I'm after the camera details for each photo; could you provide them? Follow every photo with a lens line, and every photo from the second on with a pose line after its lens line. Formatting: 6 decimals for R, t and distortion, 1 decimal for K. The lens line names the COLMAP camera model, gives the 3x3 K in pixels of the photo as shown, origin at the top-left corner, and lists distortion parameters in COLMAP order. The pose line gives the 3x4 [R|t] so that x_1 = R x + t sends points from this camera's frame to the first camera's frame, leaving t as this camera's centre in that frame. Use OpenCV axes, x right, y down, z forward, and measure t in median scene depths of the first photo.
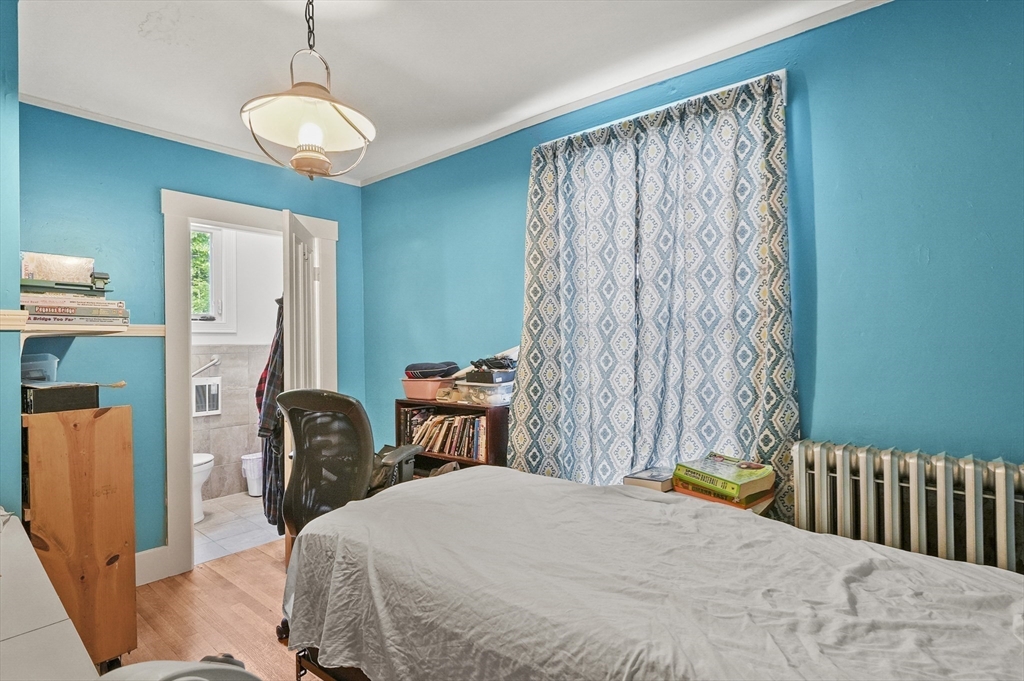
lens RADIAL K [[502.1, 0, 512.8], [0, 502.1, 341.8], [0, 0, 1]] dist [-0.000242, -0.000470]
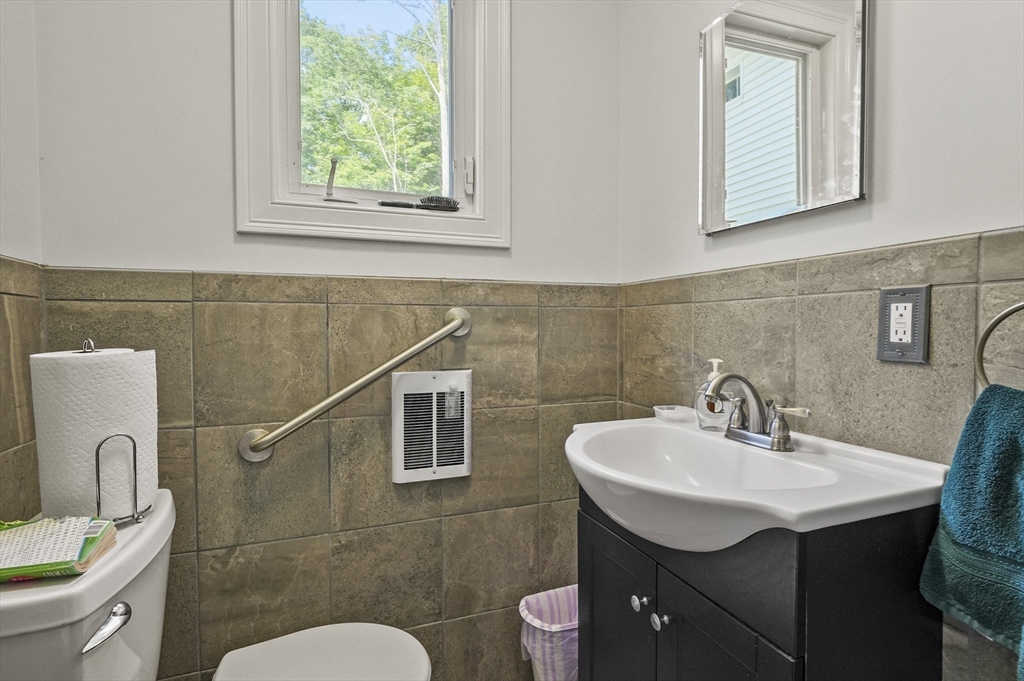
lens RADIAL K [[502.1, 0, 508.9], [0, 502.1, 338.6], [0, 0, 1]] dist [-0.000242, -0.000470]
pose [[0.868060, 0.021179, -0.496007, -0.384776], [-0.006260, 0.999477, 0.031722, 0.035953], [0.496420, -0.024431, 0.867739, 0.710884]]
